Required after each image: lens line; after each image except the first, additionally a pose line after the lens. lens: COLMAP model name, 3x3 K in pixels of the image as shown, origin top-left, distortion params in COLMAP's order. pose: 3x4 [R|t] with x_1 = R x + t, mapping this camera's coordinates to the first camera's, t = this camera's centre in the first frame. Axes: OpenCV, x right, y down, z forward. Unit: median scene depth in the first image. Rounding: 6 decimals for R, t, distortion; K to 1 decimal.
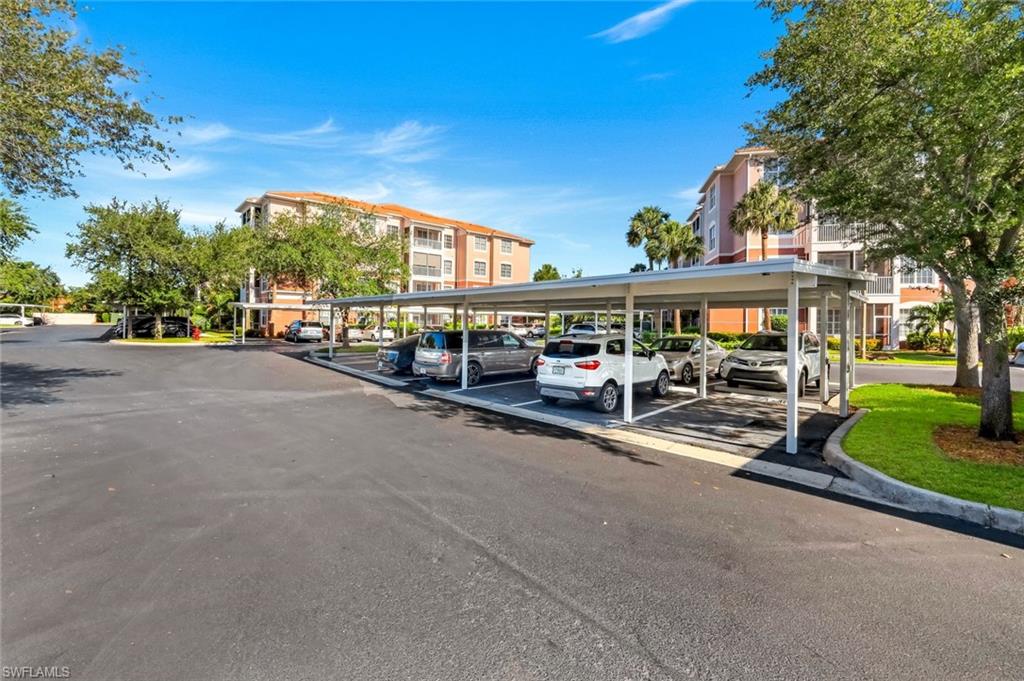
lens RADIAL K [[413.7, 0, 511.5], [0, 413.7, 335.5], [0, 0, 1]] dist [0.000870, 0.000037]
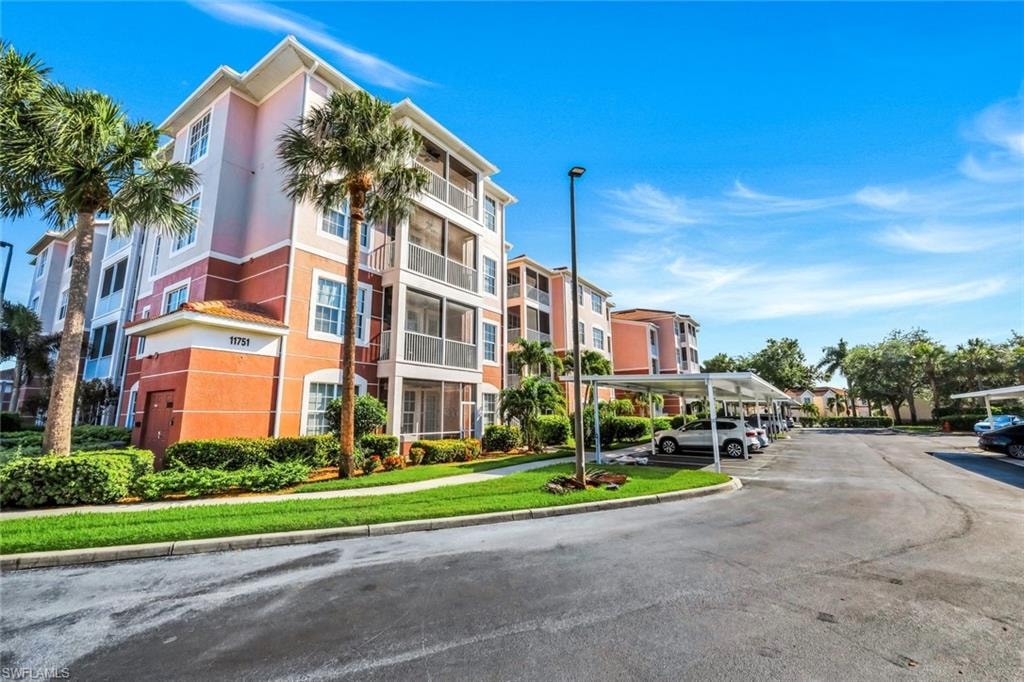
lens RADIAL K [[440.1, 0, 511.8], [0, 440.1, 324.0], [0, 0, 1]] dist [0.004165, 0.000020]
pose [[0.352372, 0.175322, 0.919291, 0.231545], [0.035575, 0.979076, -0.200360, -0.021654], [-0.935184, 0.103305, 0.338762, 0.639531]]
